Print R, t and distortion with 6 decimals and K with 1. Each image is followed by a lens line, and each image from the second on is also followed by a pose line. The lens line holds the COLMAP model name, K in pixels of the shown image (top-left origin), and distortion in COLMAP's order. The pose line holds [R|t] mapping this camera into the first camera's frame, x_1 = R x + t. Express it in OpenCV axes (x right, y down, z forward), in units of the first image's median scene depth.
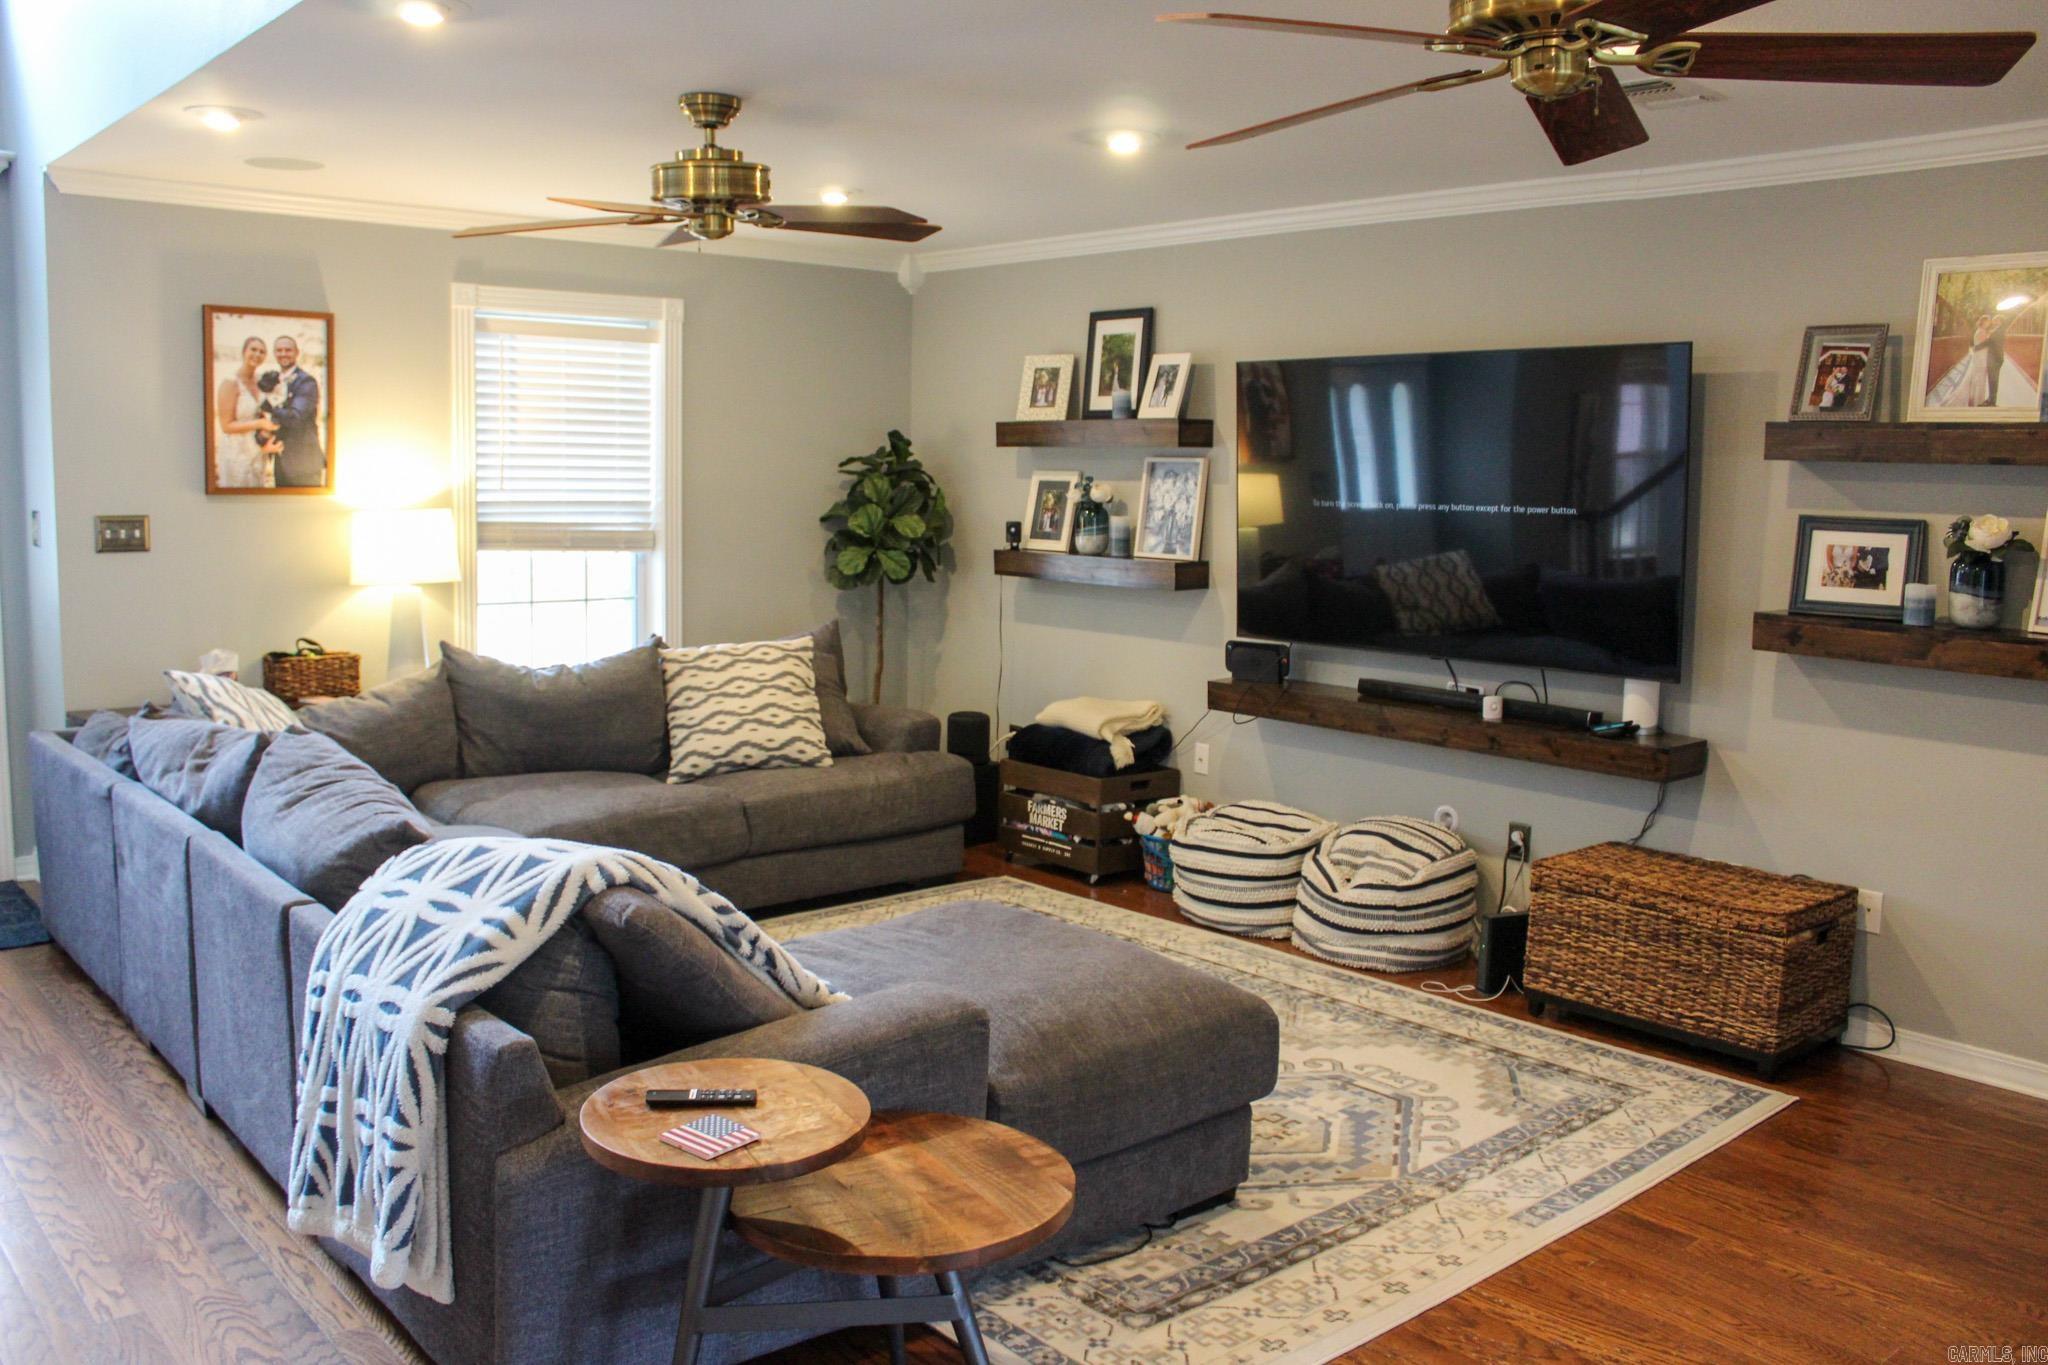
lens RADIAL K [[1697.6, 0, 1037.7], [0, 1697.6, 681.0], [0, 0, 1]] dist [-0.160791, 0.133716]
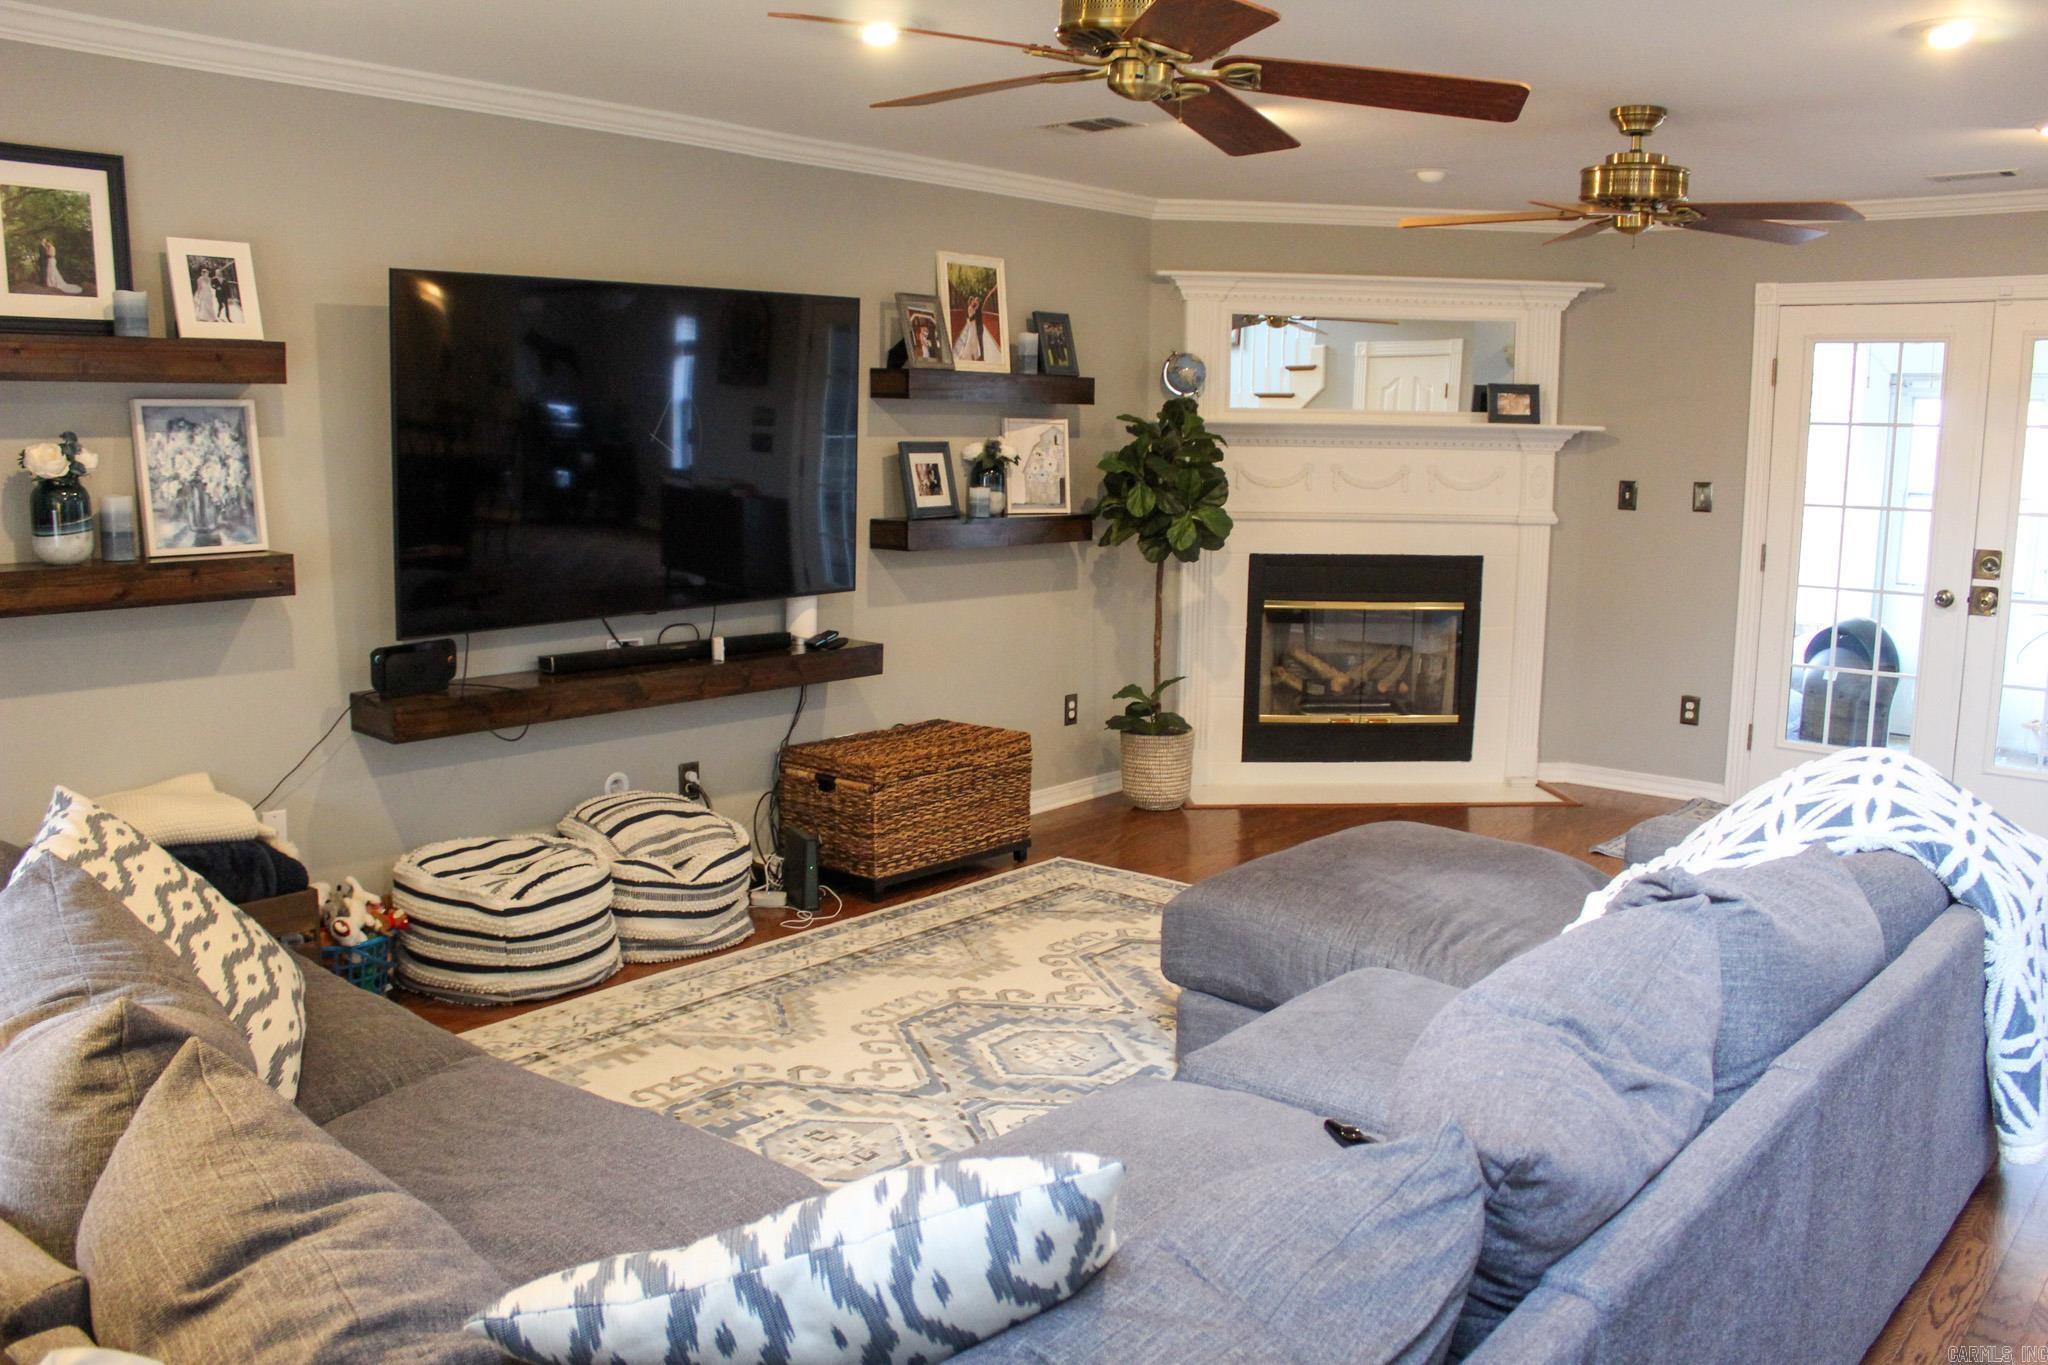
lens RADIAL K [[1697.6, 0, 1011.9], [0, 1697.6, 682.4], [0, 0, 1]] dist [-0.160791, 0.133716]
pose [[-0.137025, -0.177692, 0.974500, -0.829873], [0.101306, 0.976107, 0.192230, -0.158630], [-0.985374, 0.125063, -0.115750, 1.069168]]
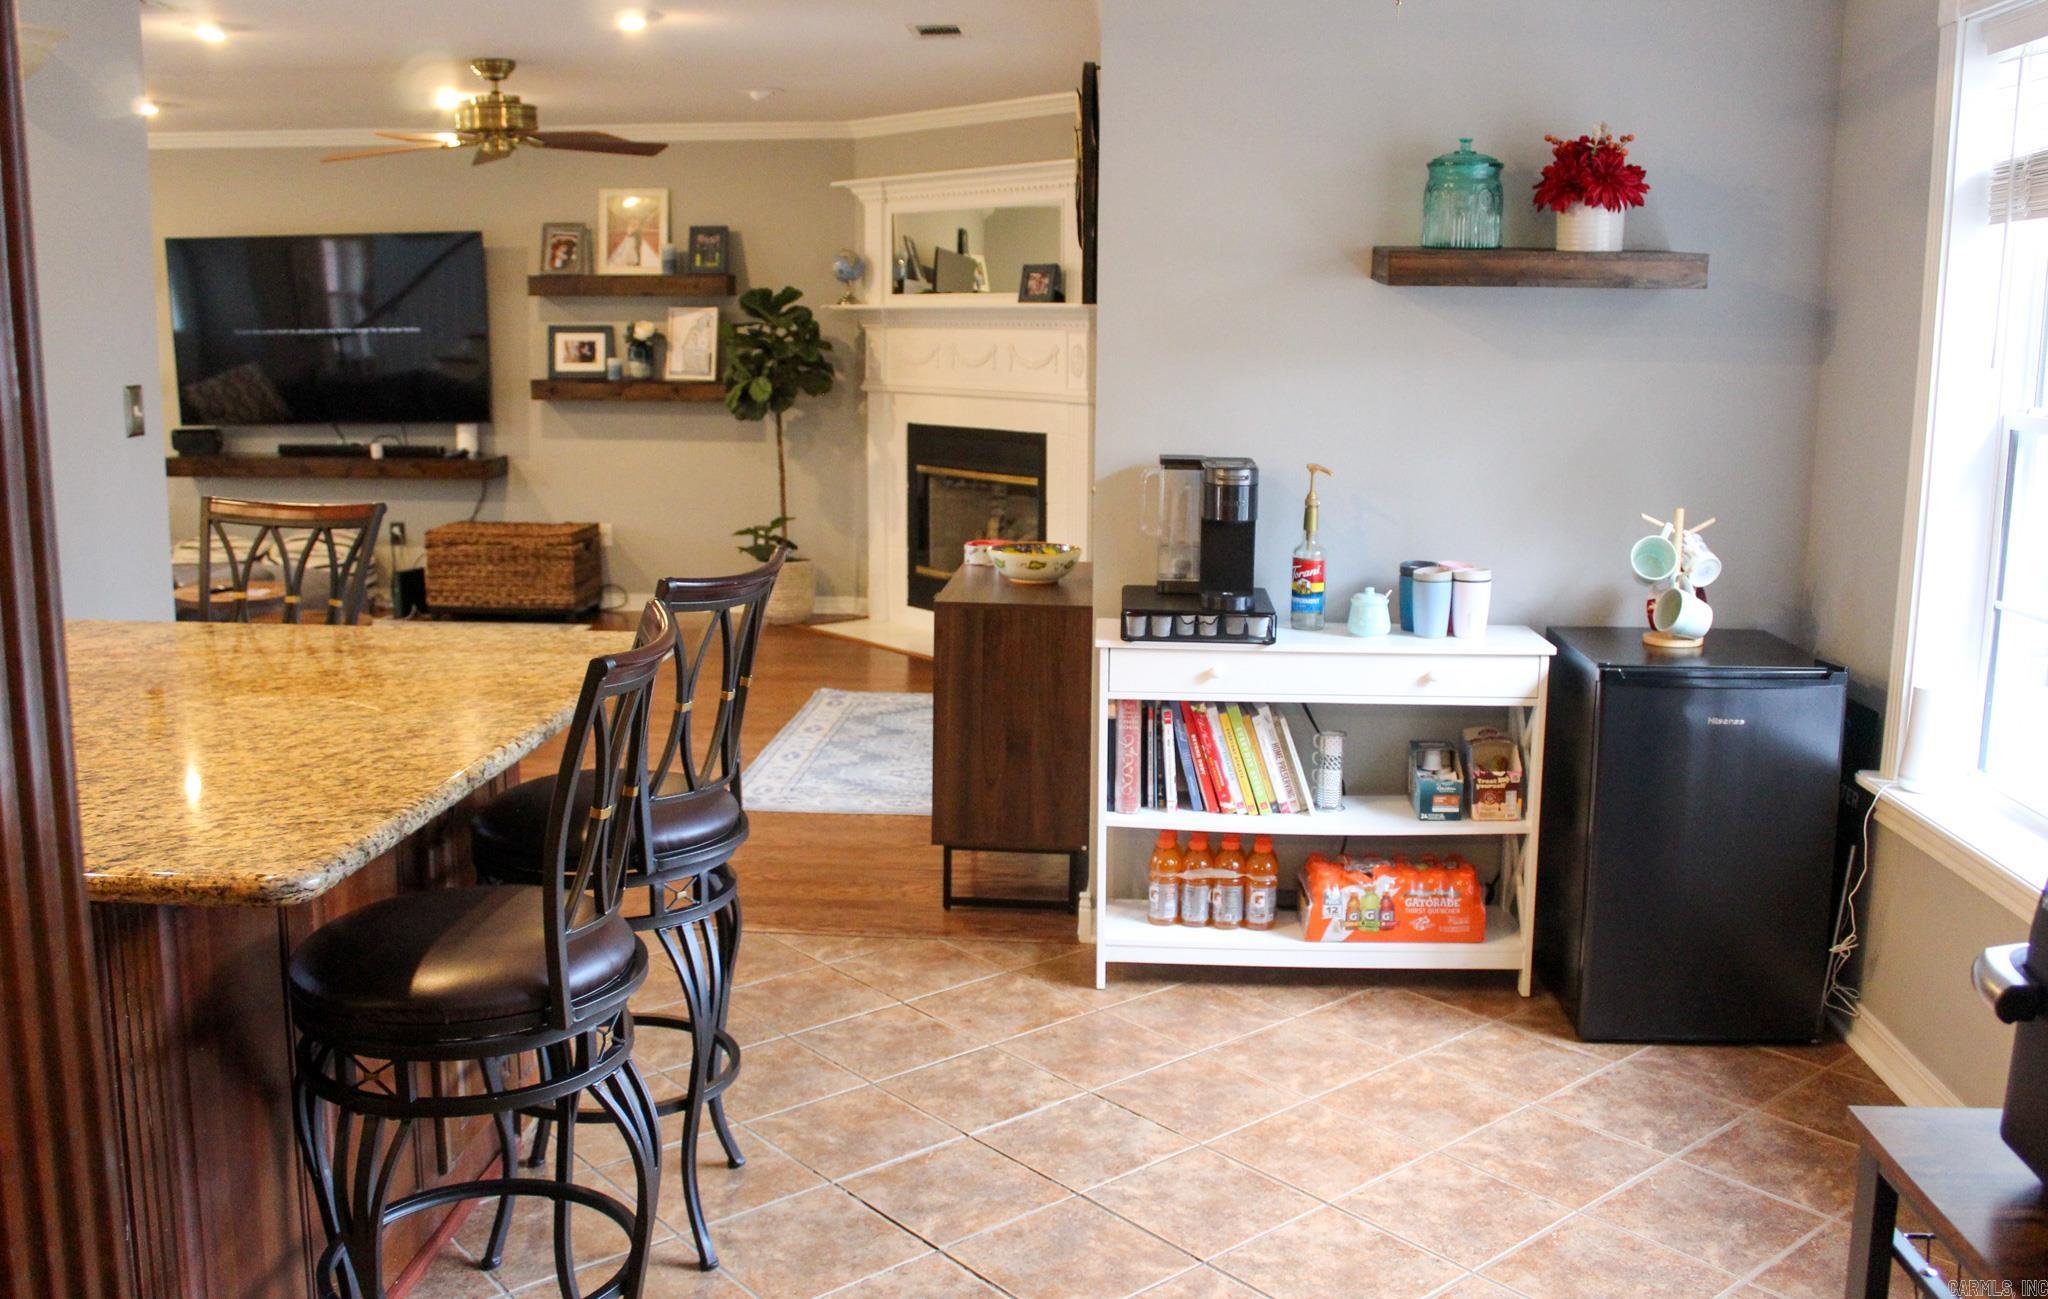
lens RADIAL K [[1828.7, 0, 1013.2], [0, 1828.7, 616.5], [0, 0, 1]] dist [-0.138391, 0.107524]
pose [[0.717389, -0.135378, 0.683393, -0.579119], [0.094579, 0.990782, 0.096987, 0.073491], [-0.690223, -0.004943, 0.723580, -0.809534]]
